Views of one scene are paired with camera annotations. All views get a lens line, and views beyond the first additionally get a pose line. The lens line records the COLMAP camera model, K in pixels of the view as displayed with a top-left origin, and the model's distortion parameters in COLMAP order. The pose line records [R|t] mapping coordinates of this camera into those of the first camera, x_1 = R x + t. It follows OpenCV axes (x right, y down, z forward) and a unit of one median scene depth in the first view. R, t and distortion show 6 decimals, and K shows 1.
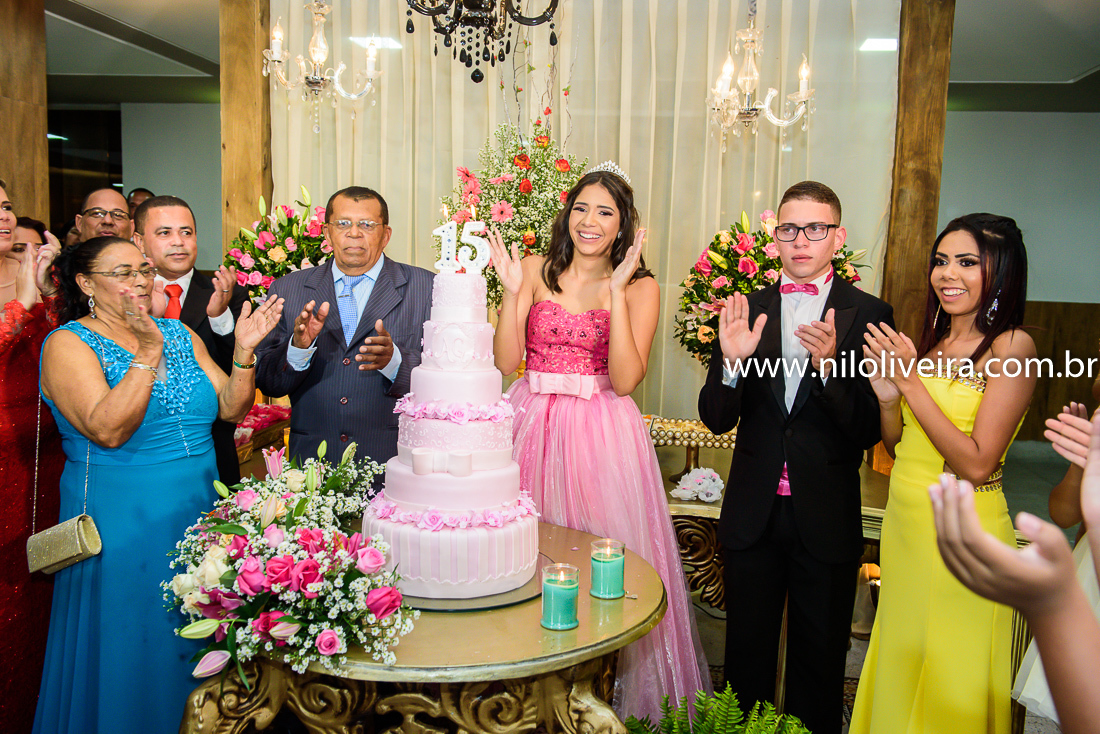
lens RADIAL K [[958.1, 0, 550.0], [0, 958.1, 367.0], [0, 0, 1]] dist [-0.000973, 0.003124]
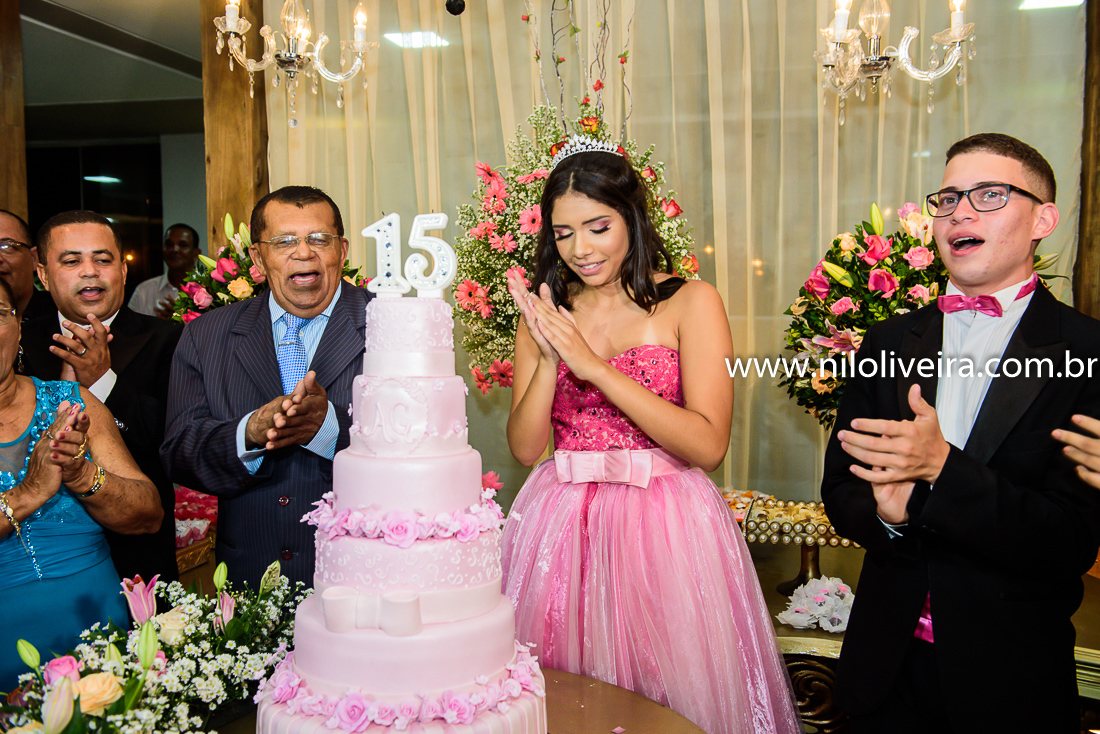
lens RADIAL K [[1033.3, 0, 550.0], [0, 1033.3, 367.0], [0, 0, 1]] dist [0.012261, 0.009304]
pose [[0.994092, -0.024309, -0.105788, 0.045621], [0.019450, 0.998719, -0.046722, -0.013474], [0.106788, 0.044388, 0.993290, 0.236757]]
